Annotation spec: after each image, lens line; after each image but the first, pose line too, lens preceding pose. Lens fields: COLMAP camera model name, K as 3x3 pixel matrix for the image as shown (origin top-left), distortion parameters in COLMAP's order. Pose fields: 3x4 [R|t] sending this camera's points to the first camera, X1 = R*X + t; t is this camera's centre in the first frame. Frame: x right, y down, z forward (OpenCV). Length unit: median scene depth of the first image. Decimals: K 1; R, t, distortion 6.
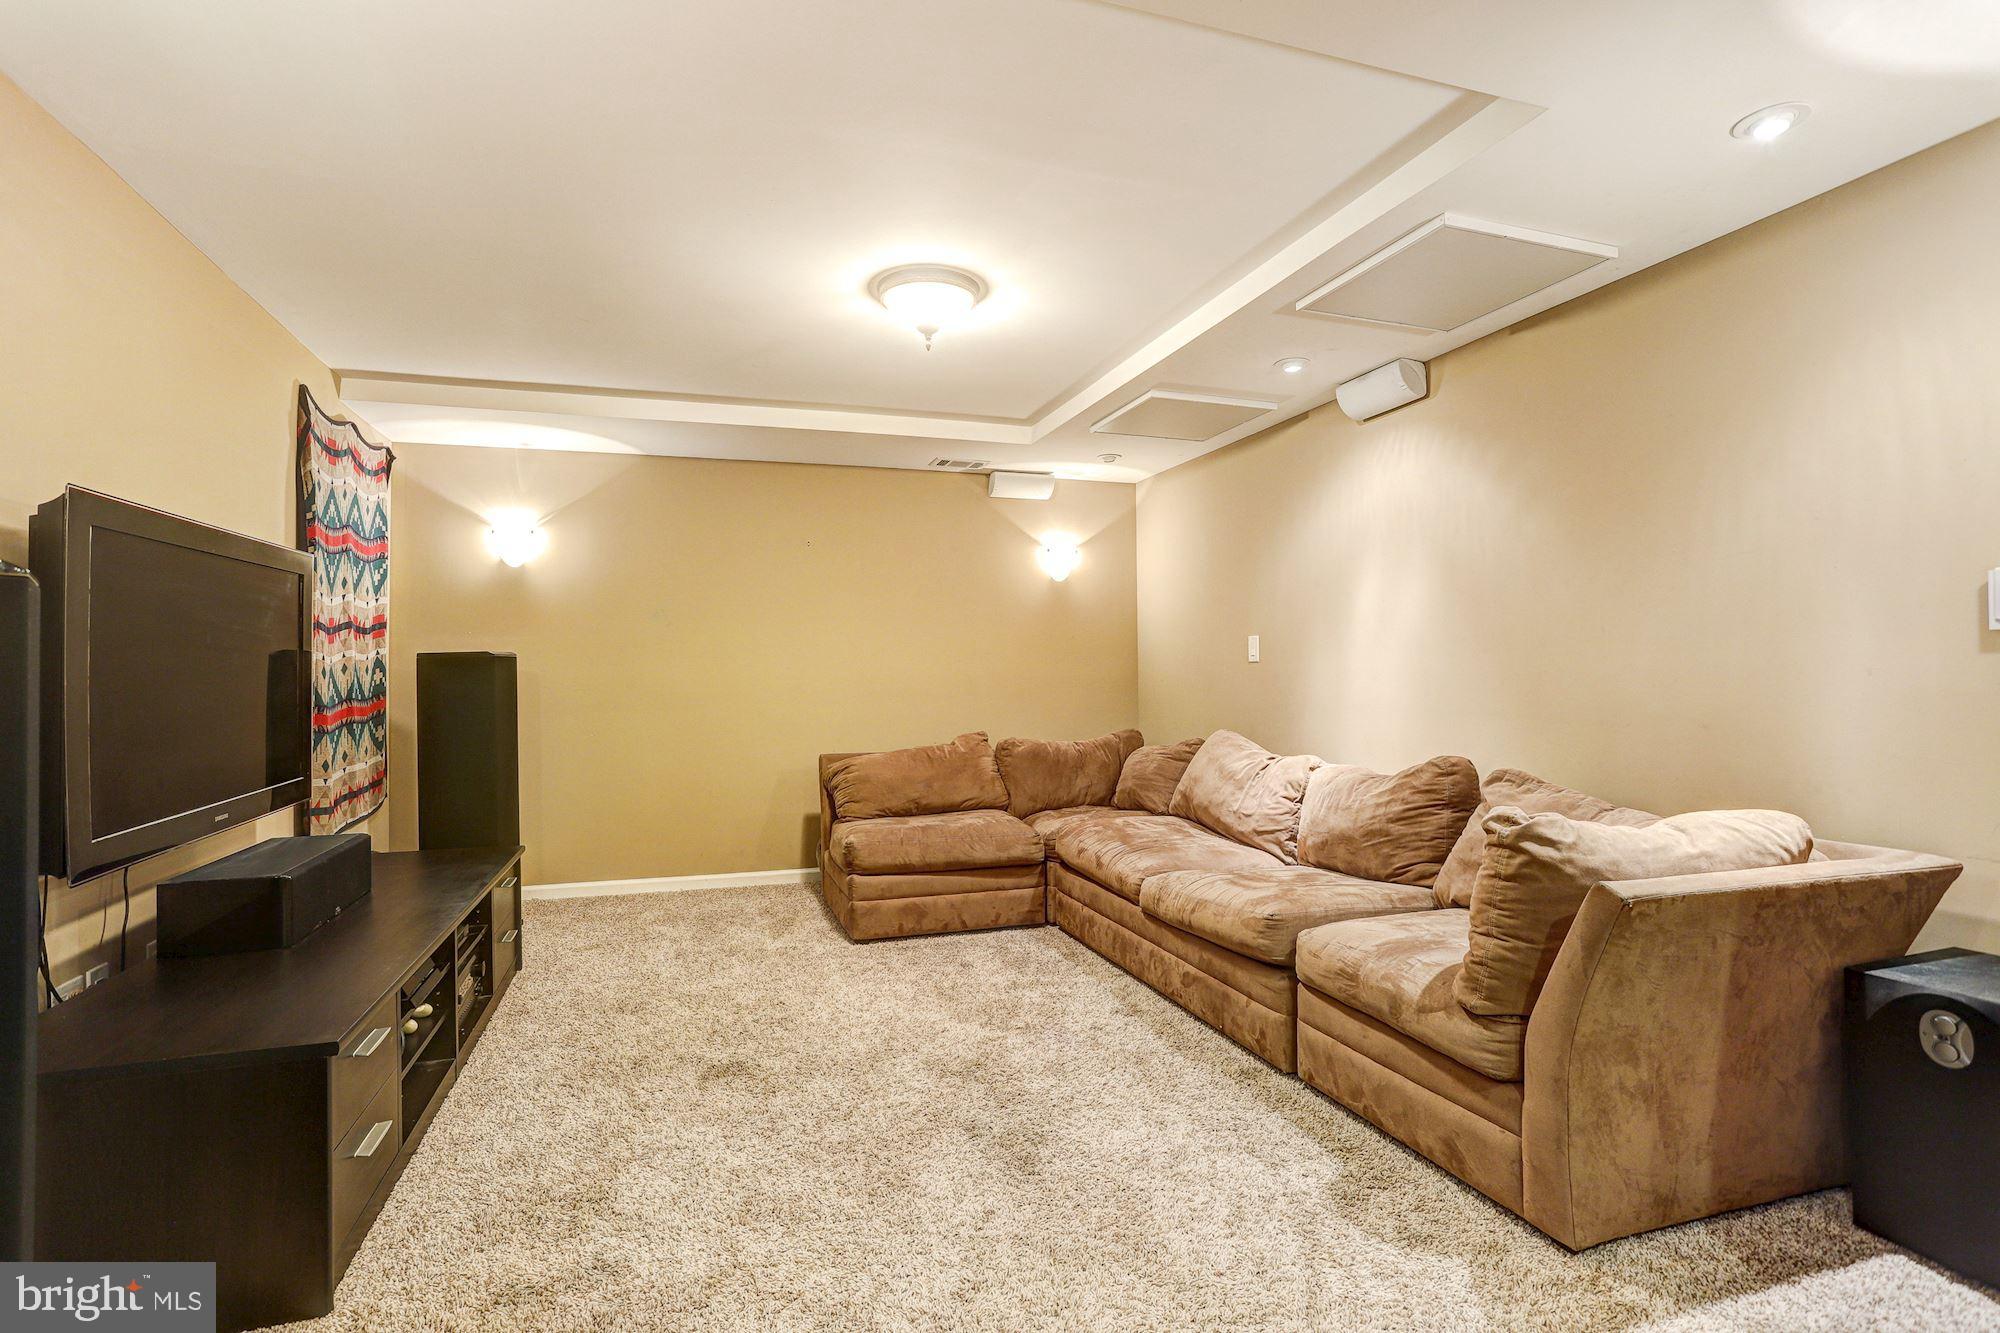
lens RADIAL K [[982.5, 0, 1003.2], [0, 982.5, 673.5], [0, 0, 1]] dist [-0.040749, 0.020851]
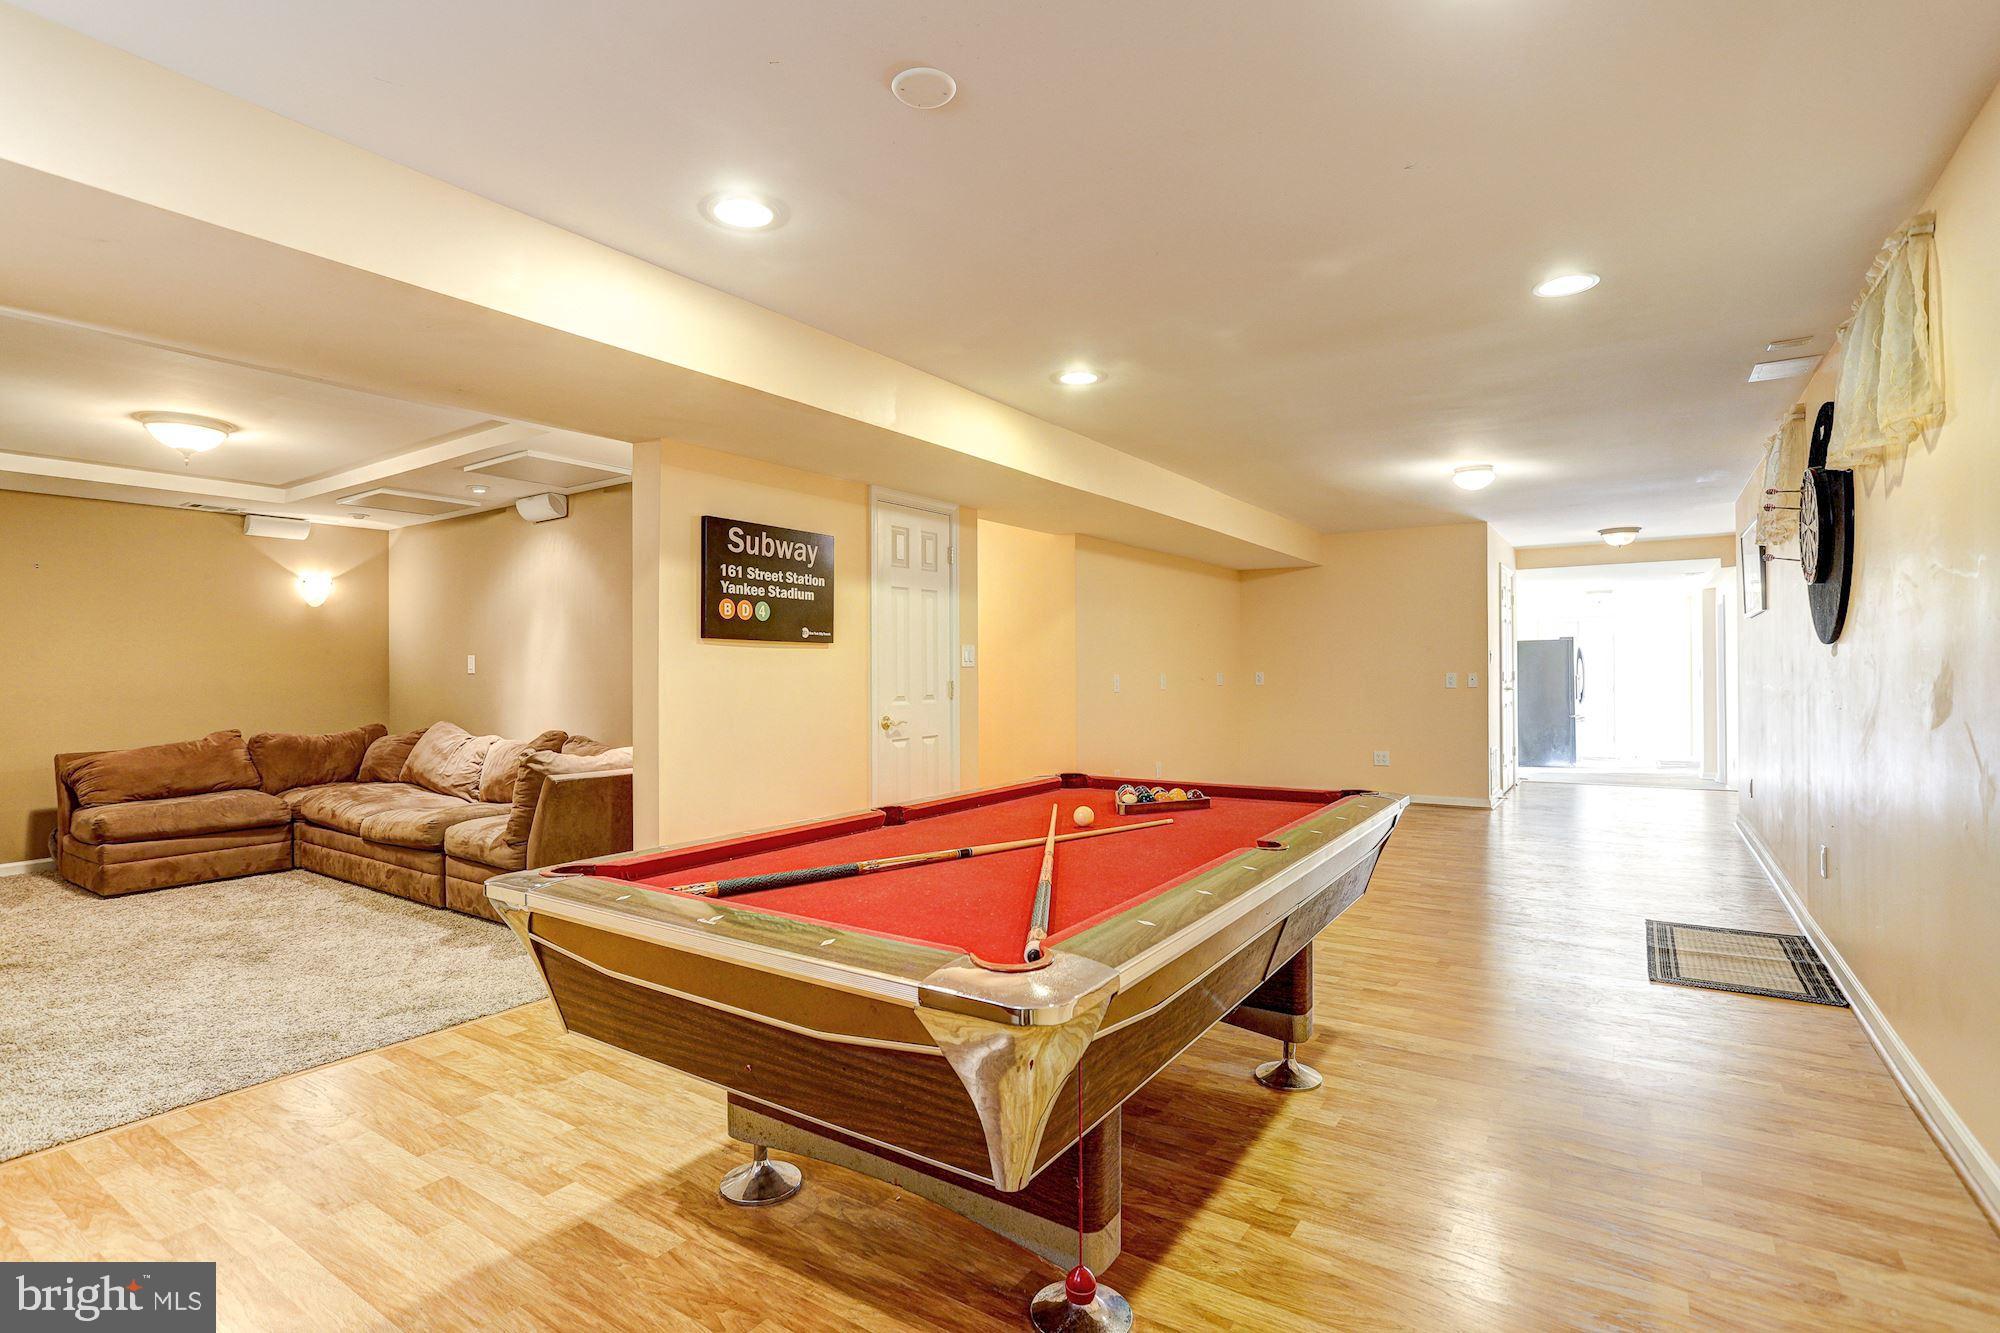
lens RADIAL K [[982.5, 0, 999.3], [0, 982.5, 667.8], [0, 0, 1]] dist [-0.040749, 0.020851]
pose [[0.802145, 0.003497, 0.597119, 0.029538], [-0.001728, 0.999992, -0.003535, -0.018781], [-0.597127, 0.001804, 0.802145, -0.672788]]
